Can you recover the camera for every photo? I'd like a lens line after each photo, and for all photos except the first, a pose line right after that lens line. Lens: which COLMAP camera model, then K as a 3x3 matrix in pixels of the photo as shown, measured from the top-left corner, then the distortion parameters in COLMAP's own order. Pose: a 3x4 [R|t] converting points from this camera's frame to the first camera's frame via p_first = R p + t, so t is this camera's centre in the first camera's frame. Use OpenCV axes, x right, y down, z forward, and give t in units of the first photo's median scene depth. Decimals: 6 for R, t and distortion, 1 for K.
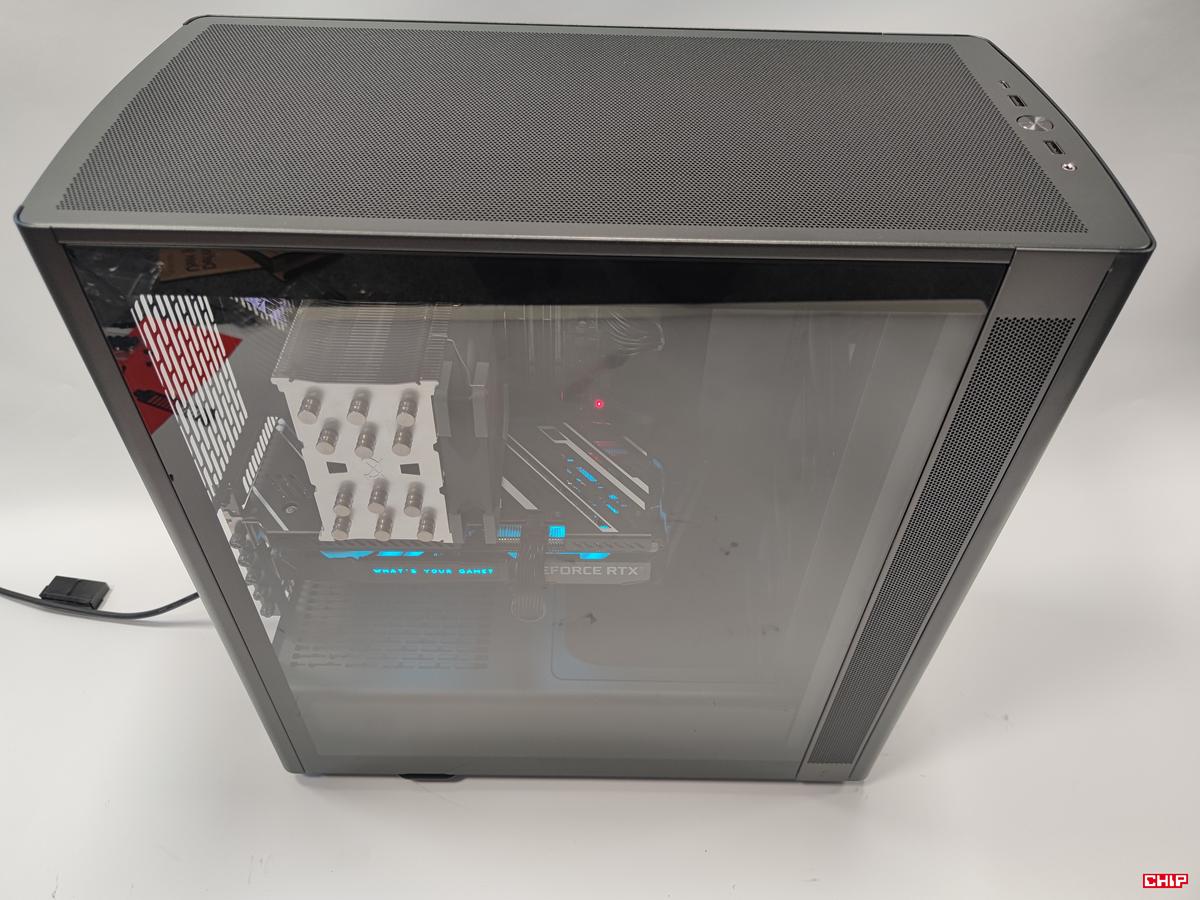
lens RADIAL K [[883.2, 0, 600.0], [0, 883.2, 450.0], [0, 0, 1]] dist [-0.001613, -0.054453]
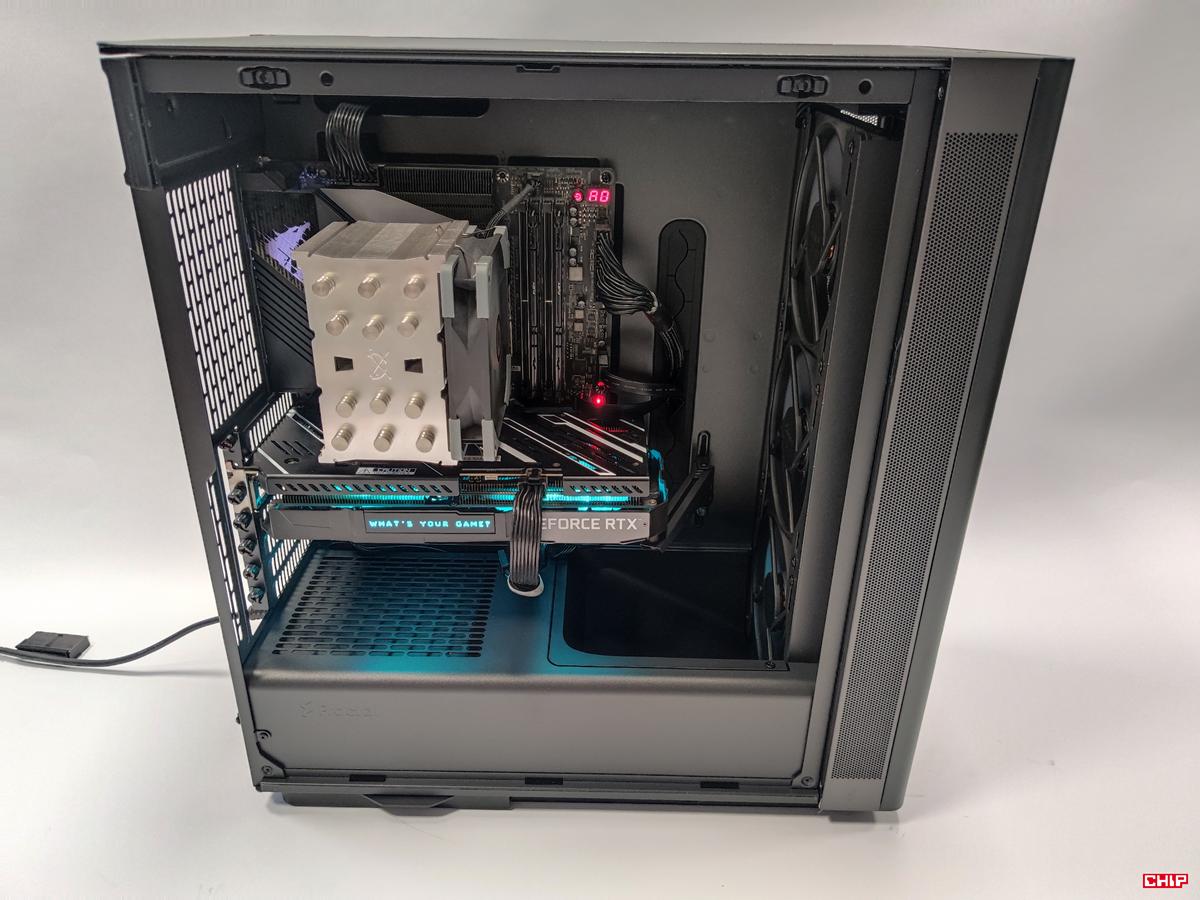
lens RADIAL K [[880.4, 0, 598.0], [0, 880.4, 449.0], [0, 0, 1]] dist [-0.001548, -0.007769]
pose [[0.999892, -0.006405, -0.013226, 0.013101], [0.001731, 0.945089, -0.326809, 0.379970], [0.014593, 0.326751, 0.944998, 0.044879]]
